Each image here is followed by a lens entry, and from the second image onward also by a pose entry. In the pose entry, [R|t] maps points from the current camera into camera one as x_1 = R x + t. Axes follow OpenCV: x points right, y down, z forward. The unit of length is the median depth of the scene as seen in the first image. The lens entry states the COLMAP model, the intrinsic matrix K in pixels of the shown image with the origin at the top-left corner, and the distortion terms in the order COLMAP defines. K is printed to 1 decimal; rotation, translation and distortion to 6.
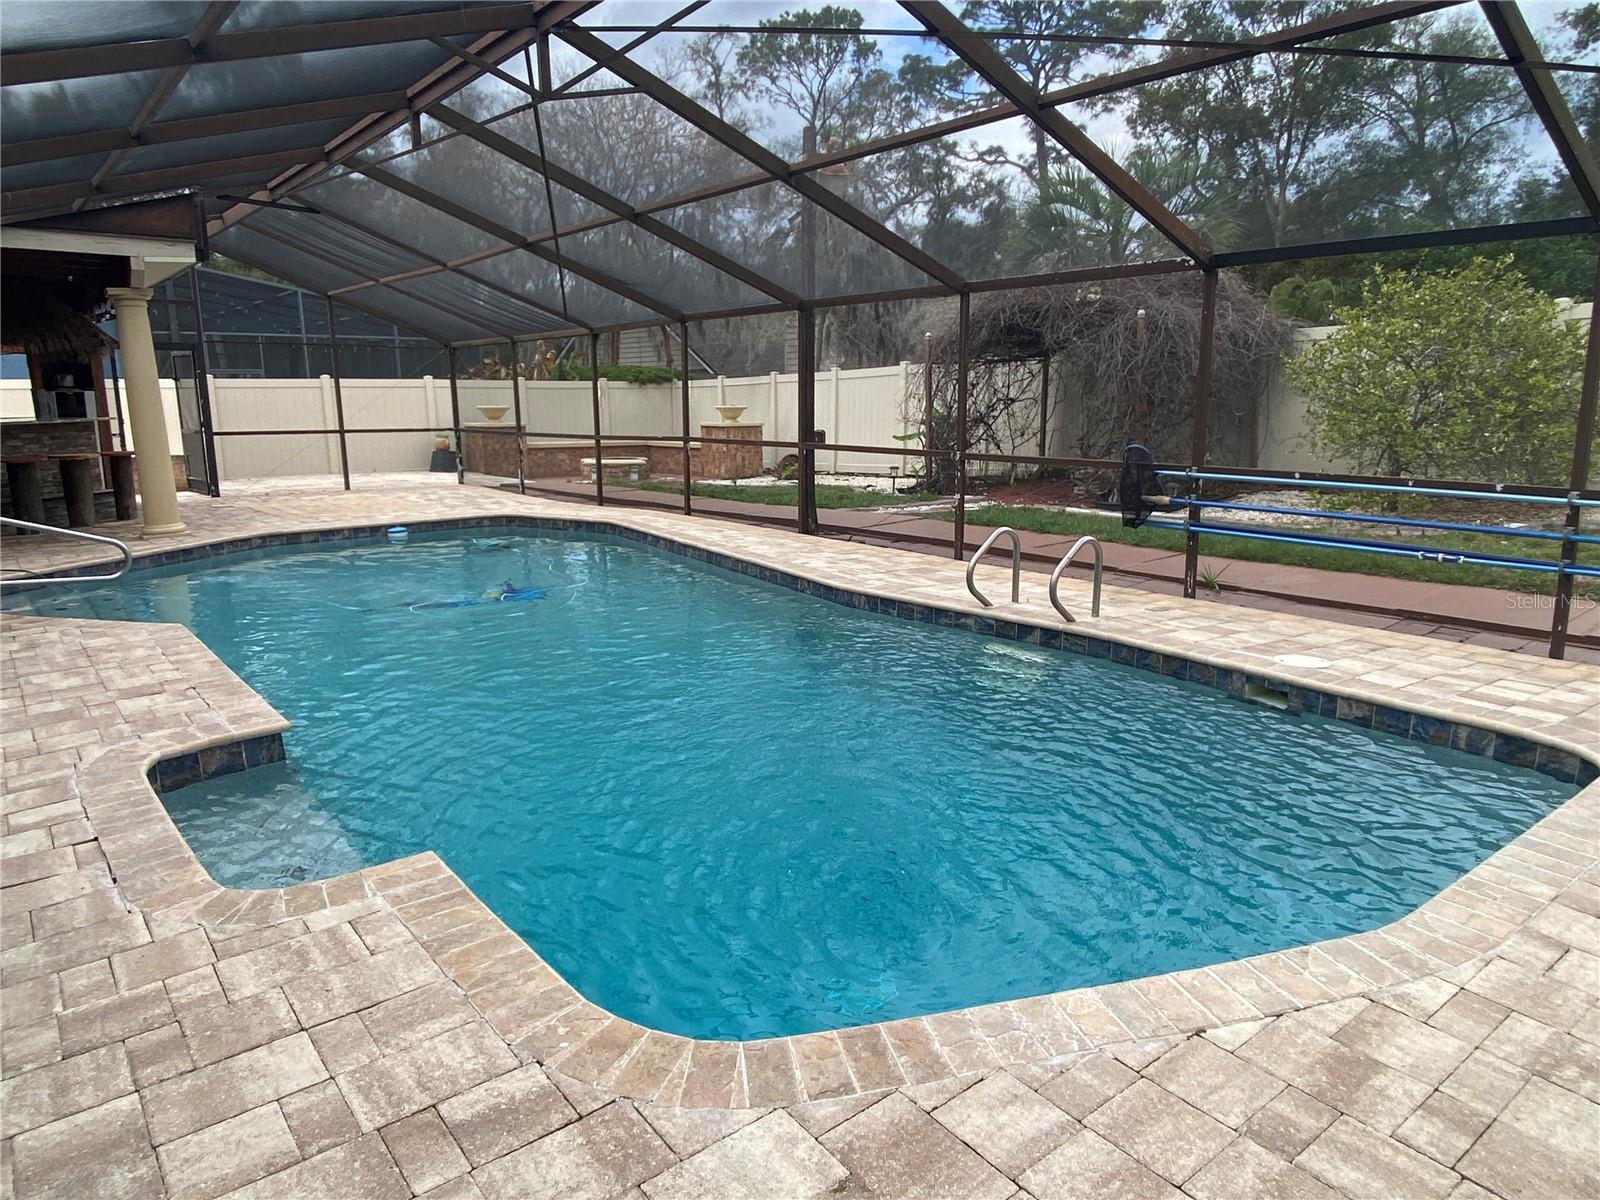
lens RADIAL K [[1025.6, 0, 799.3], [0, 1025.6, 600.4], [0, 0, 1]] dist [0.027040, -0.020716]
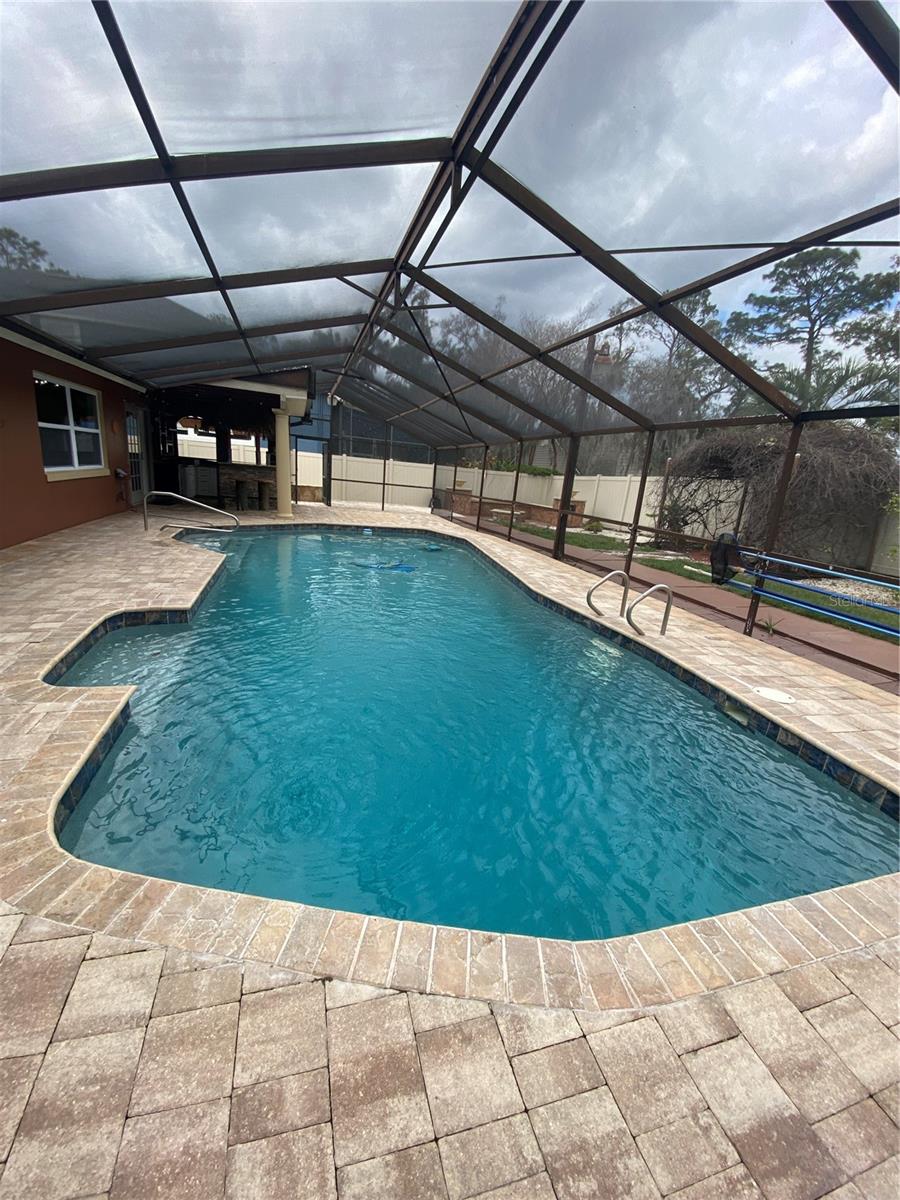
lens RADIAL K [[486.5, 0, 445.8], [0, 486.5, 603.4], [0, 0, 1]] dist [-0.011628, -0.002748]
pose [[0.922956, 0.180953, -0.339717, 0.135030], [-0.164423, 0.983373, 0.077089, -0.020811], [0.348018, -0.015293, 0.937363, 0.108401]]
